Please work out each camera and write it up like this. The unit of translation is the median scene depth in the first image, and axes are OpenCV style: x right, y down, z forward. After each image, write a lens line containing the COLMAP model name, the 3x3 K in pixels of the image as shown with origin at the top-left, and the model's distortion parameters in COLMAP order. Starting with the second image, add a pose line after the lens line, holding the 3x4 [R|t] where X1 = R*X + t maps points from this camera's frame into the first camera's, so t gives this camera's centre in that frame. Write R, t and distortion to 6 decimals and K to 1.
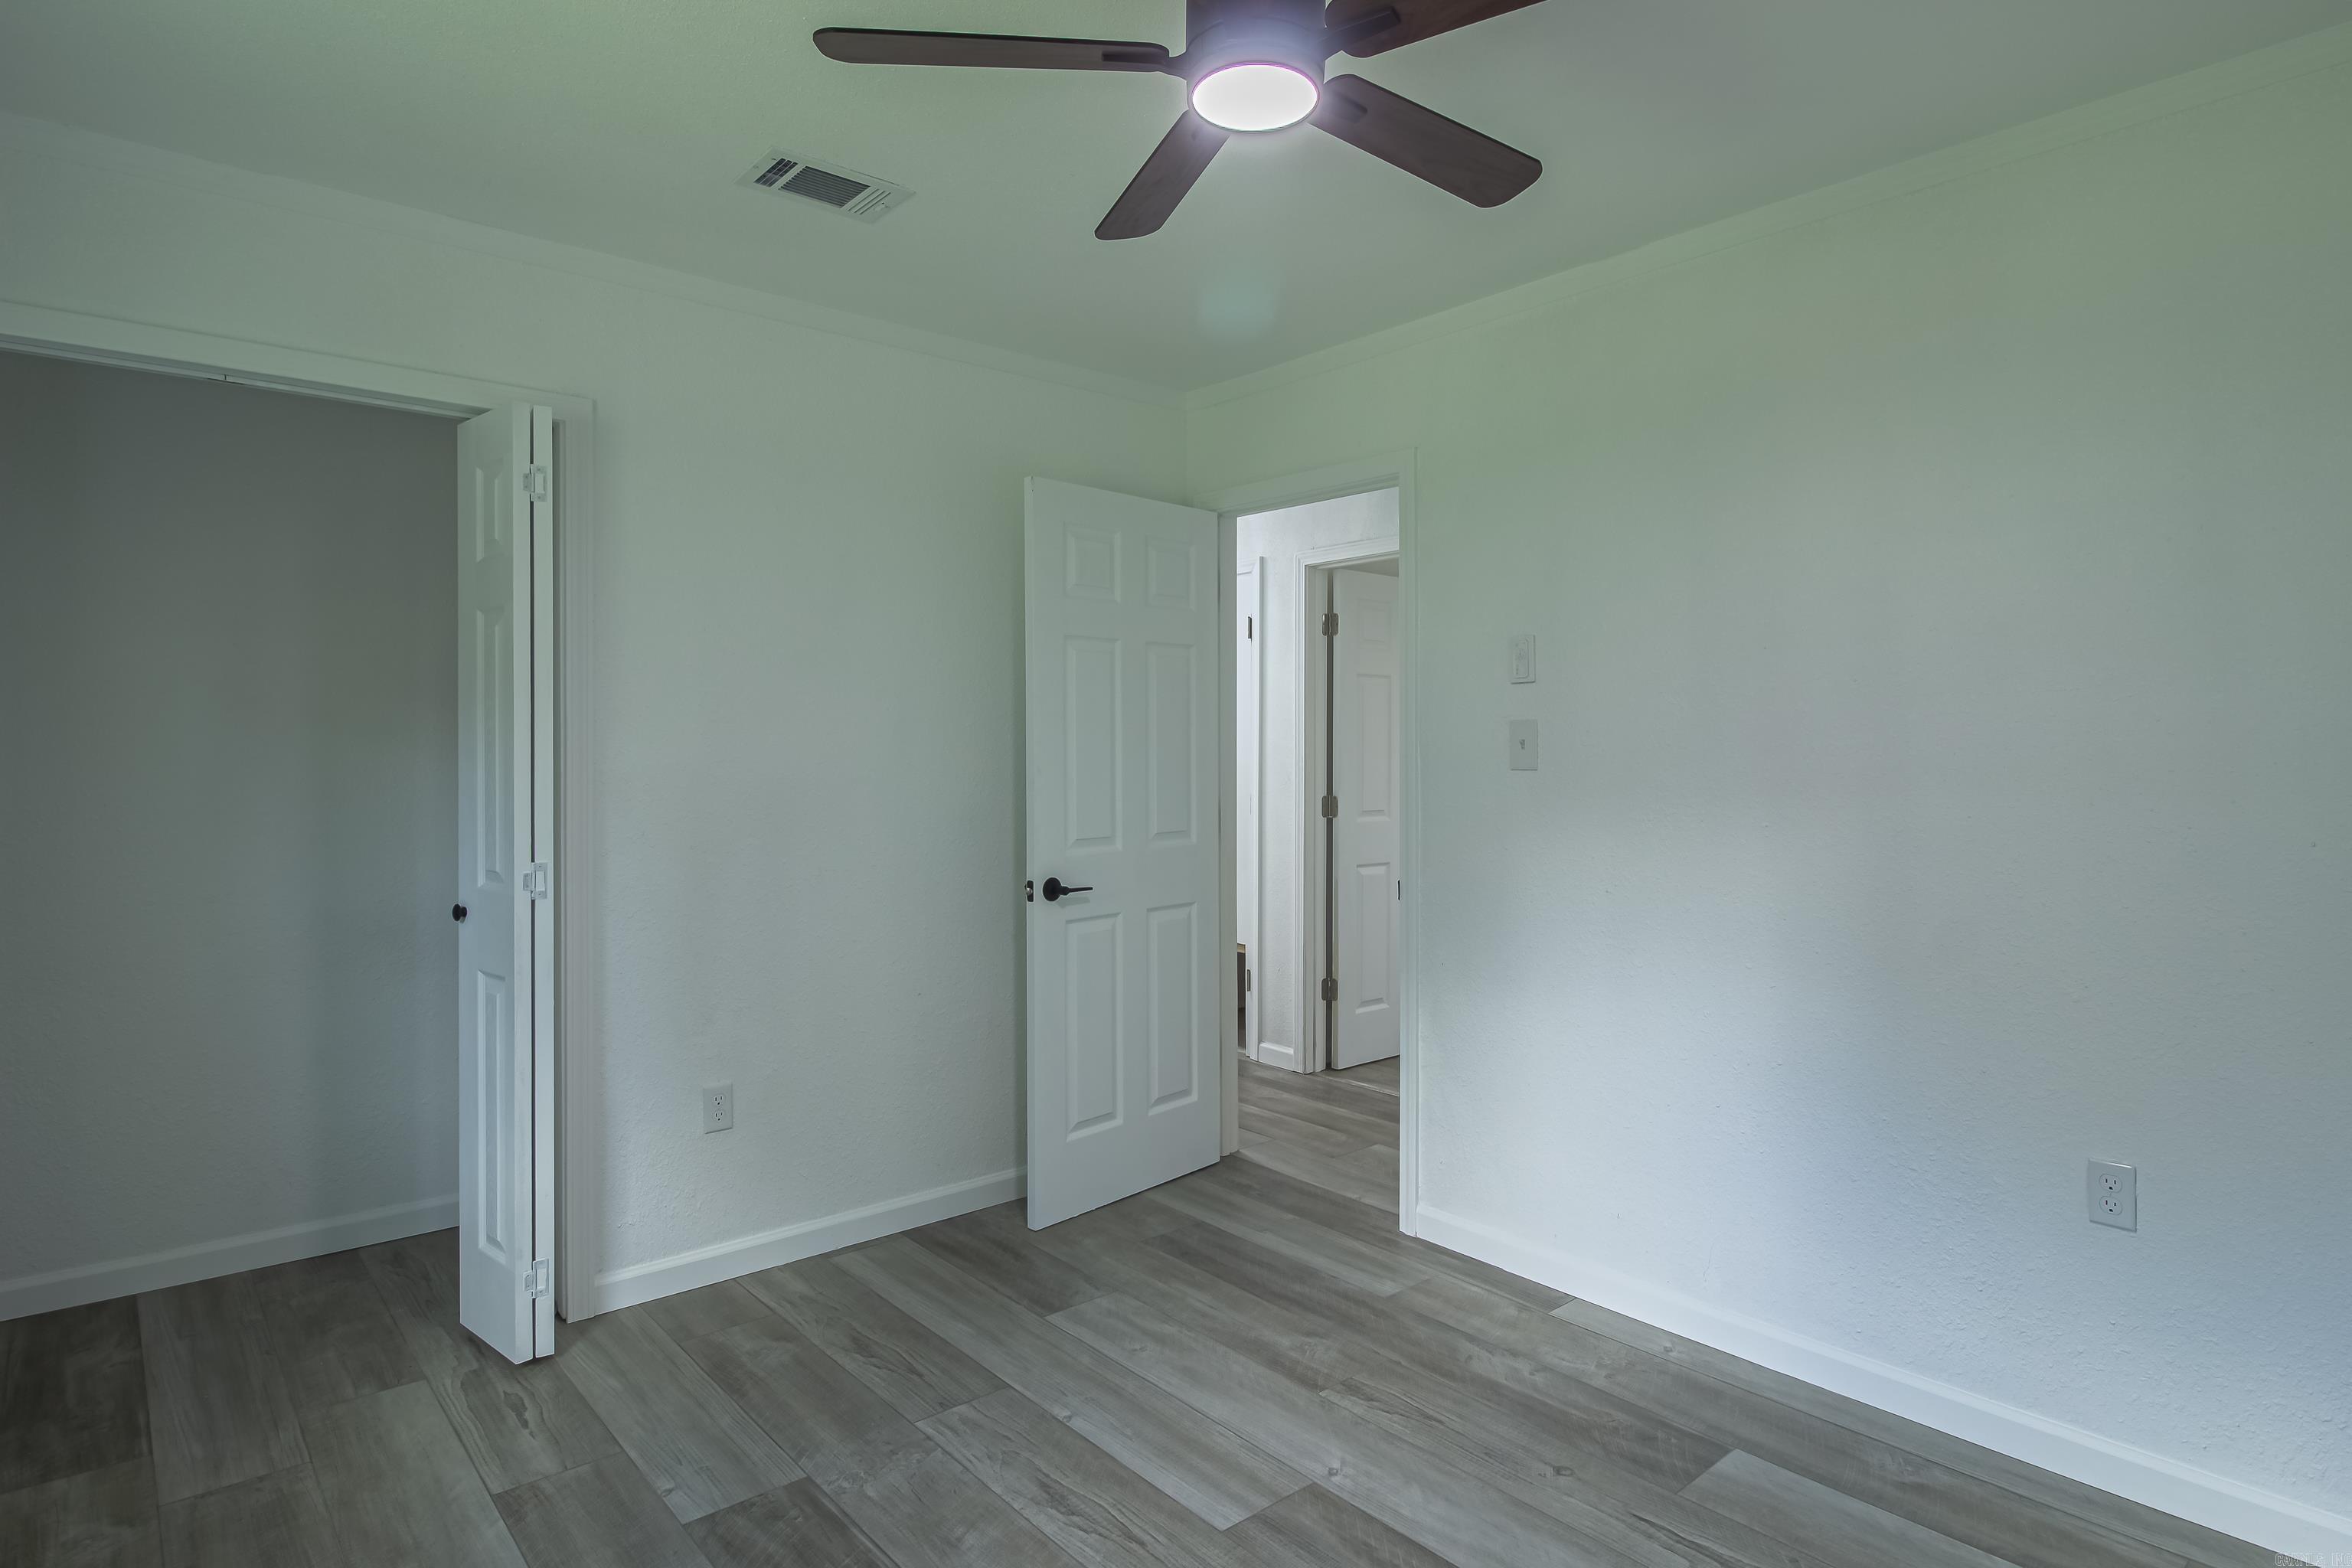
lens RADIAL K [[1273.8, 0, 1187.9], [0, 1273.8, 749.7], [0, 0, 1]] dist [0.000615, -0.012844]
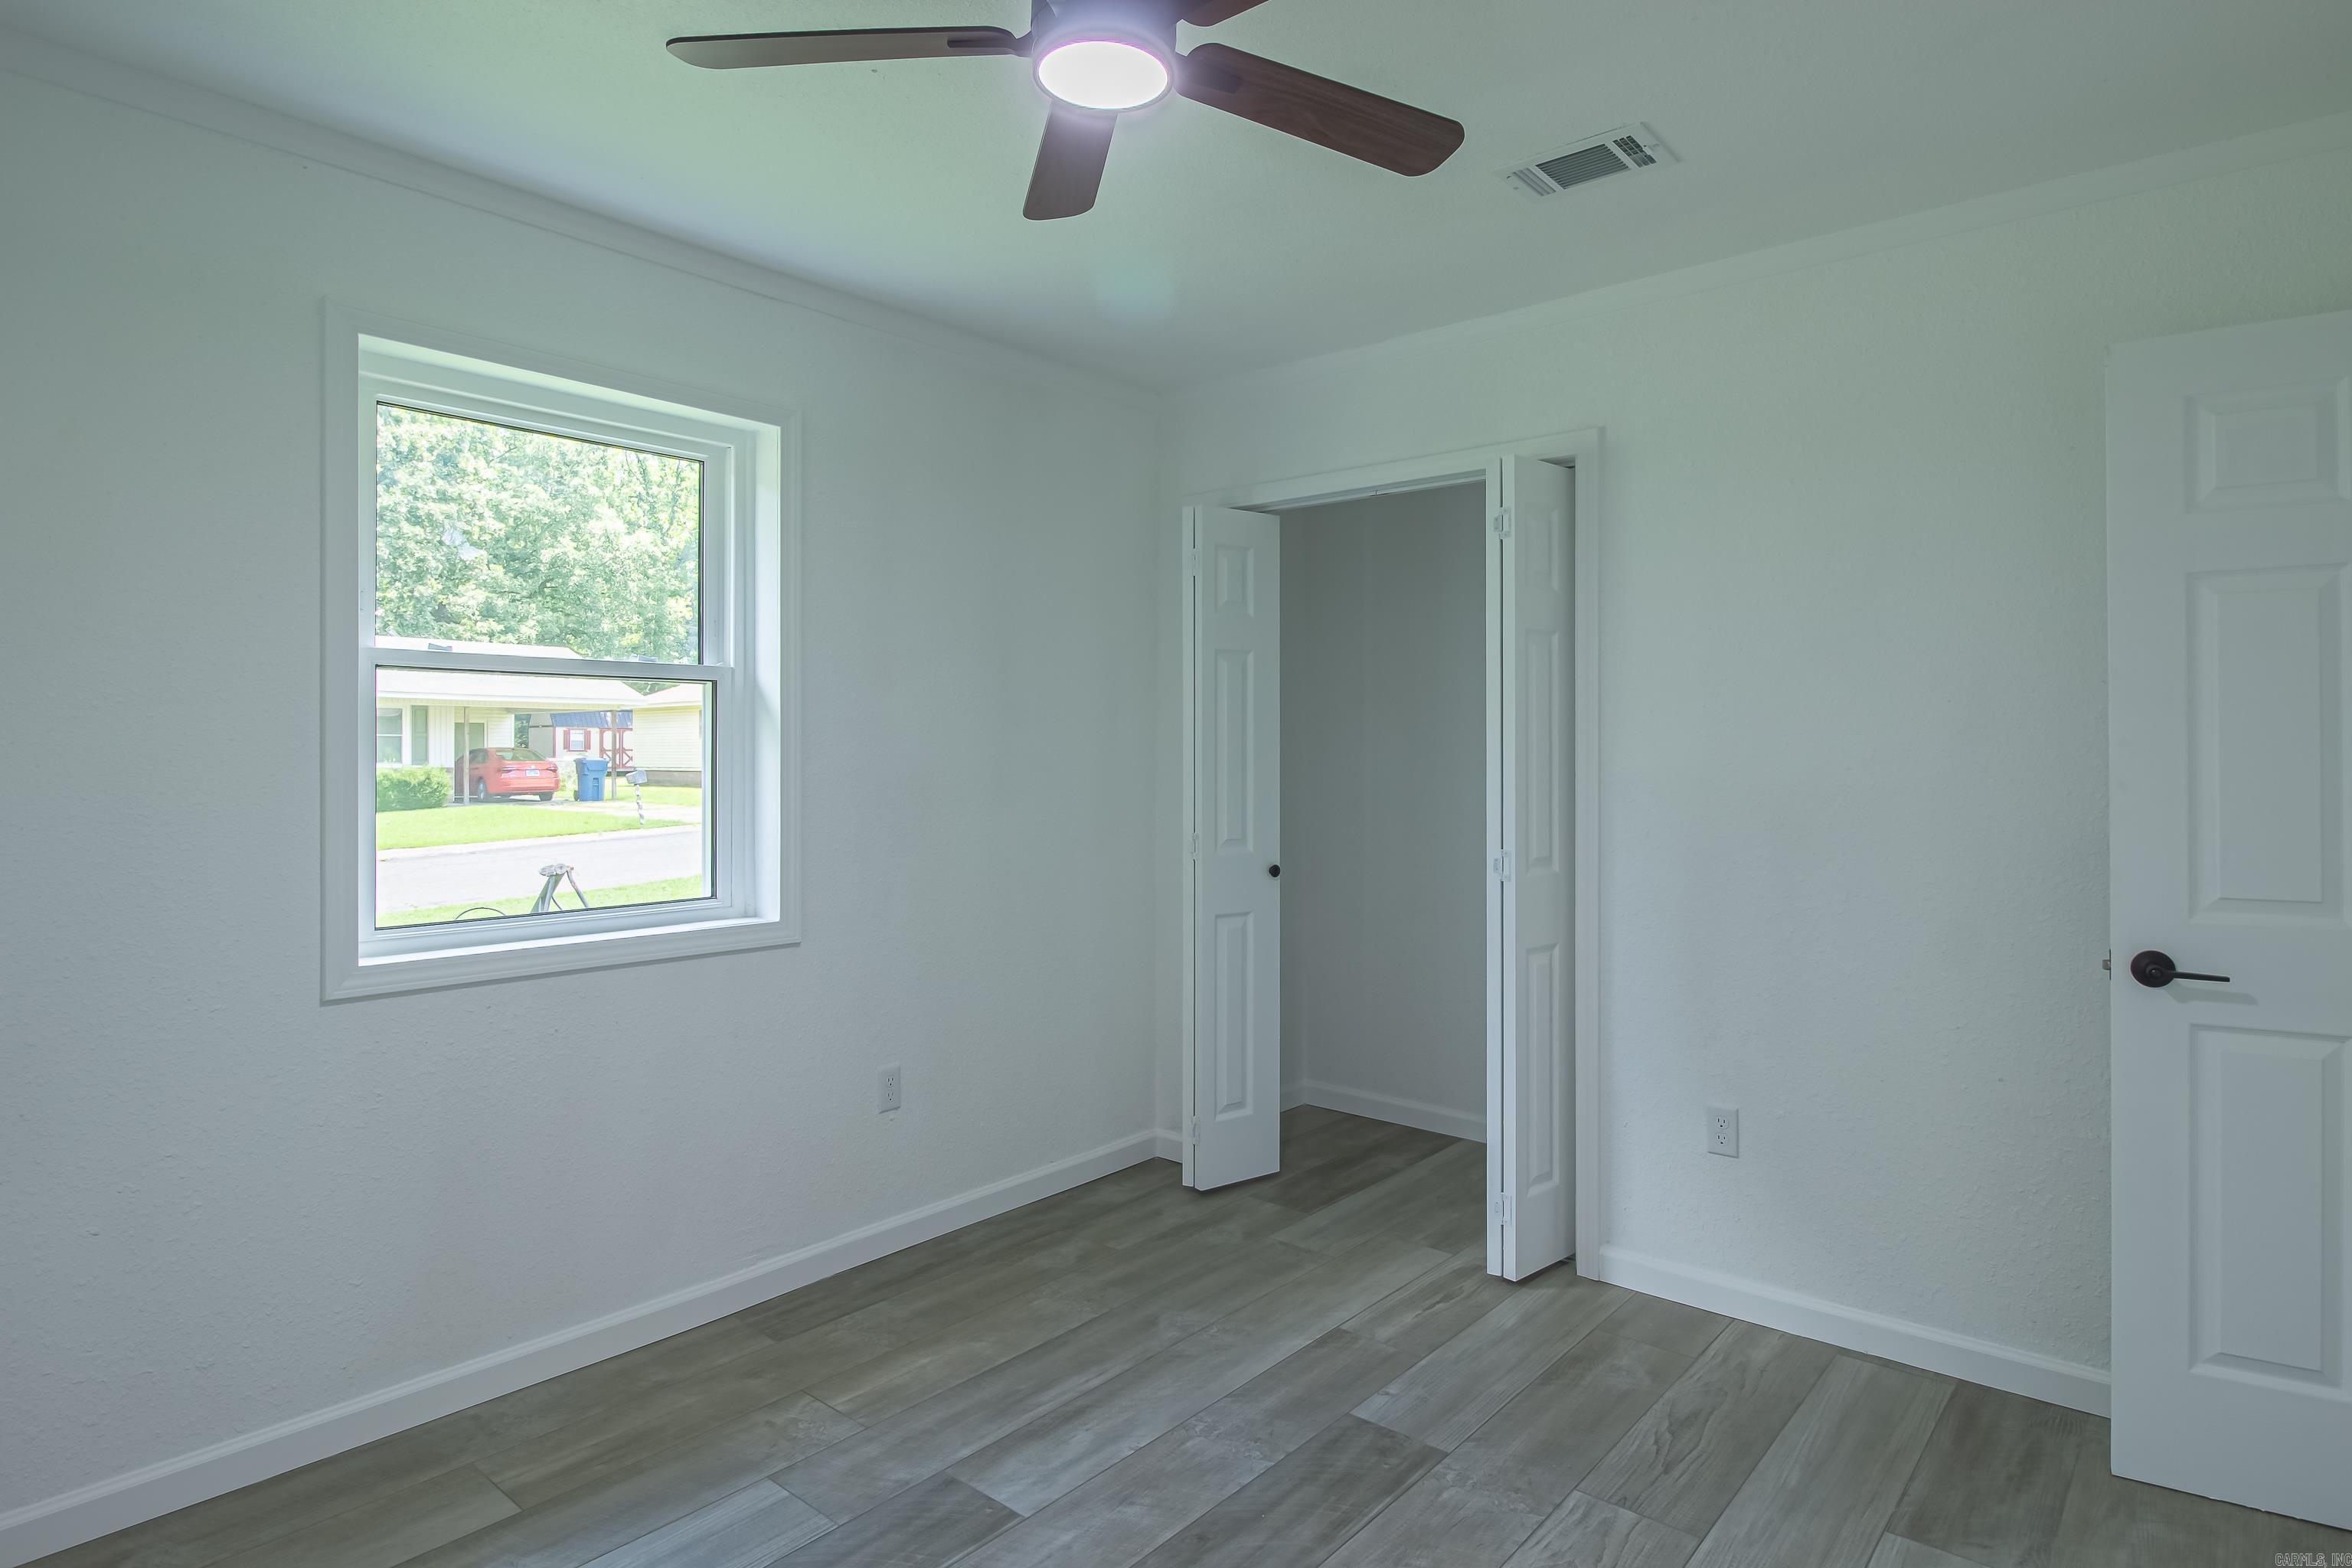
lens RADIAL K [[1273.8, 0, 1187.9], [0, 1273.8, 749.7], [0, 0, 1]] dist [0.000615, -0.012844]
pose [[0.154322, -0.001124, -0.988020, 0.593391], [-0.003998, 0.999990, -0.001762, 0.000970], [0.988013, 0.004222, 0.154316, 0.537369]]
